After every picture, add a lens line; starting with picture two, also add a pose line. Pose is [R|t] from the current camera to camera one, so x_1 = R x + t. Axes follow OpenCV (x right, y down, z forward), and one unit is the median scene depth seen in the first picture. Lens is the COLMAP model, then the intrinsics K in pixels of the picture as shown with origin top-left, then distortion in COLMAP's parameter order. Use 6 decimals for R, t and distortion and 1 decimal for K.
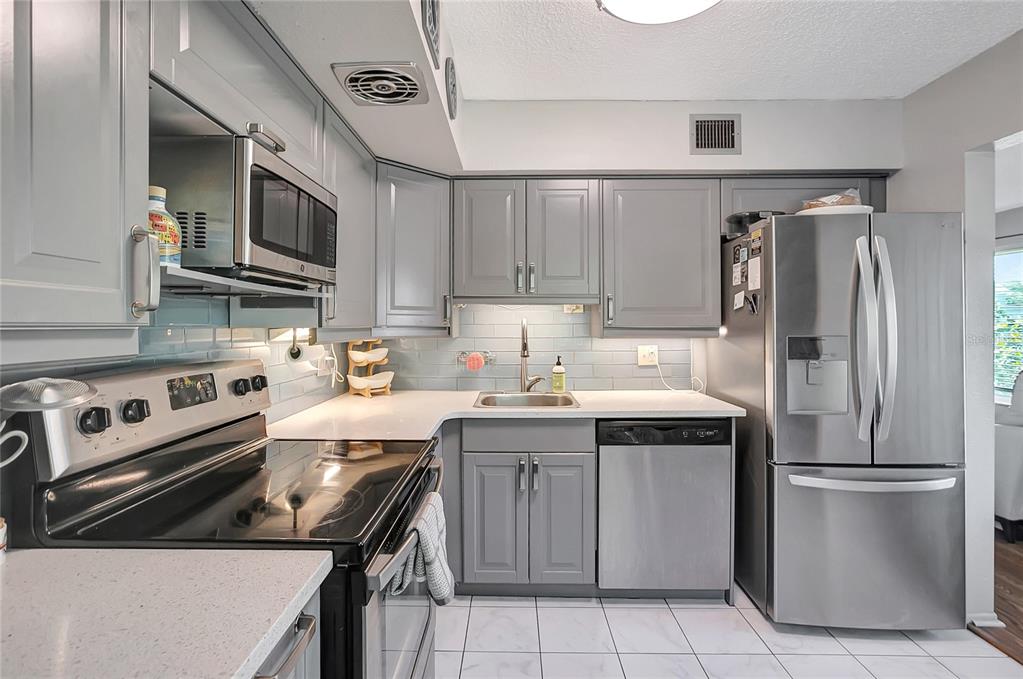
lens RADIAL K [[487.4, 0, 506.1], [0, 487.4, 319.7], [0, 0, 1]] dist [-0.000152, 0.000246]
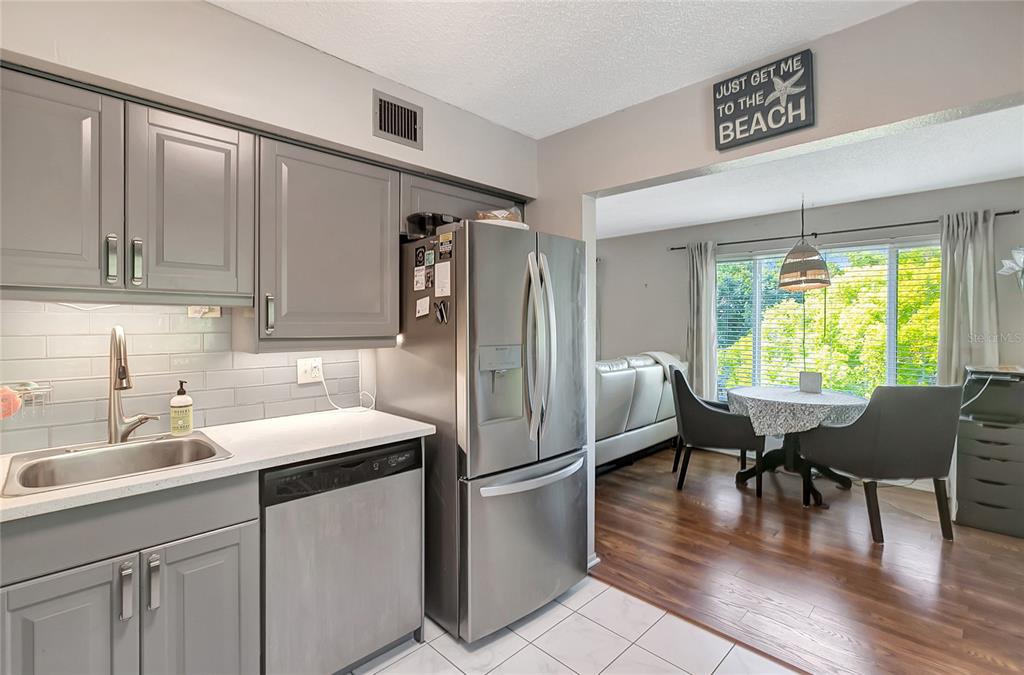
lens RADIAL K [[471.5, 0, 513.7], [0, 471.5, 321.9], [0, 0, 1]] dist [-0.030893, 0.012757]
pose [[0.694279, 0.003497, 0.719698, -0.043228], [-0.007236, 0.999972, 0.002121, -0.014203], [-0.719670, -0.006680, 0.694284, 0.253208]]
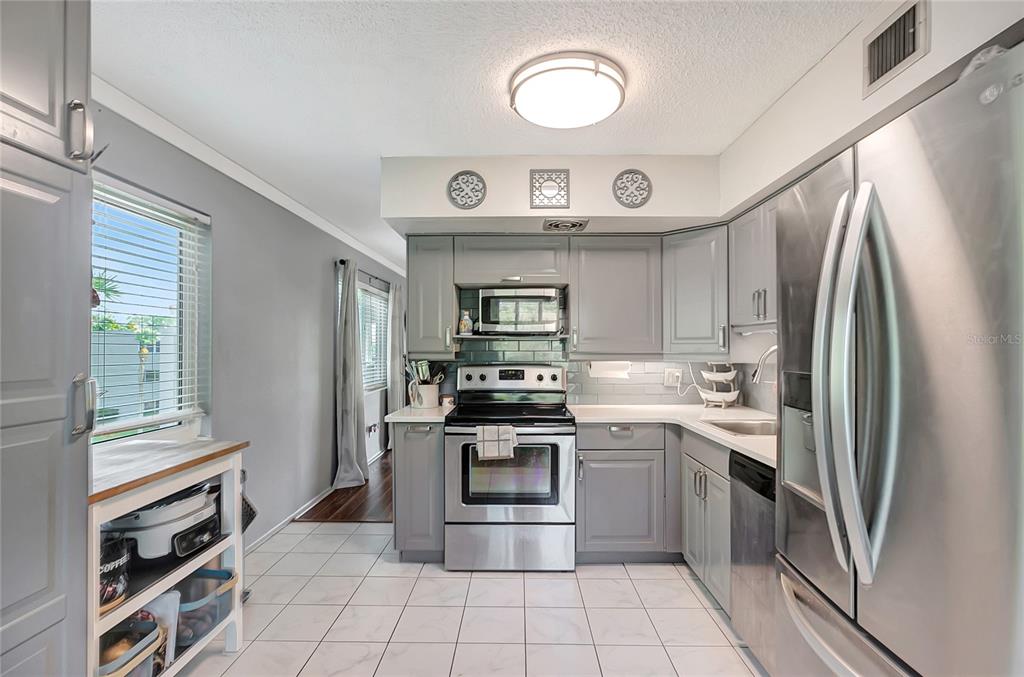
lens RADIAL K [[469.6, 0, 509.1], [0, 469.6, 343.9], [0, 0, 1]] dist [0.000666, -0.000032]
pose [[-0.004757, -0.011427, -0.999923, 1.045567], [0.008939, 0.999894, -0.011470, 0.000679], [0.999949, -0.008993, -0.004654, 0.523692]]
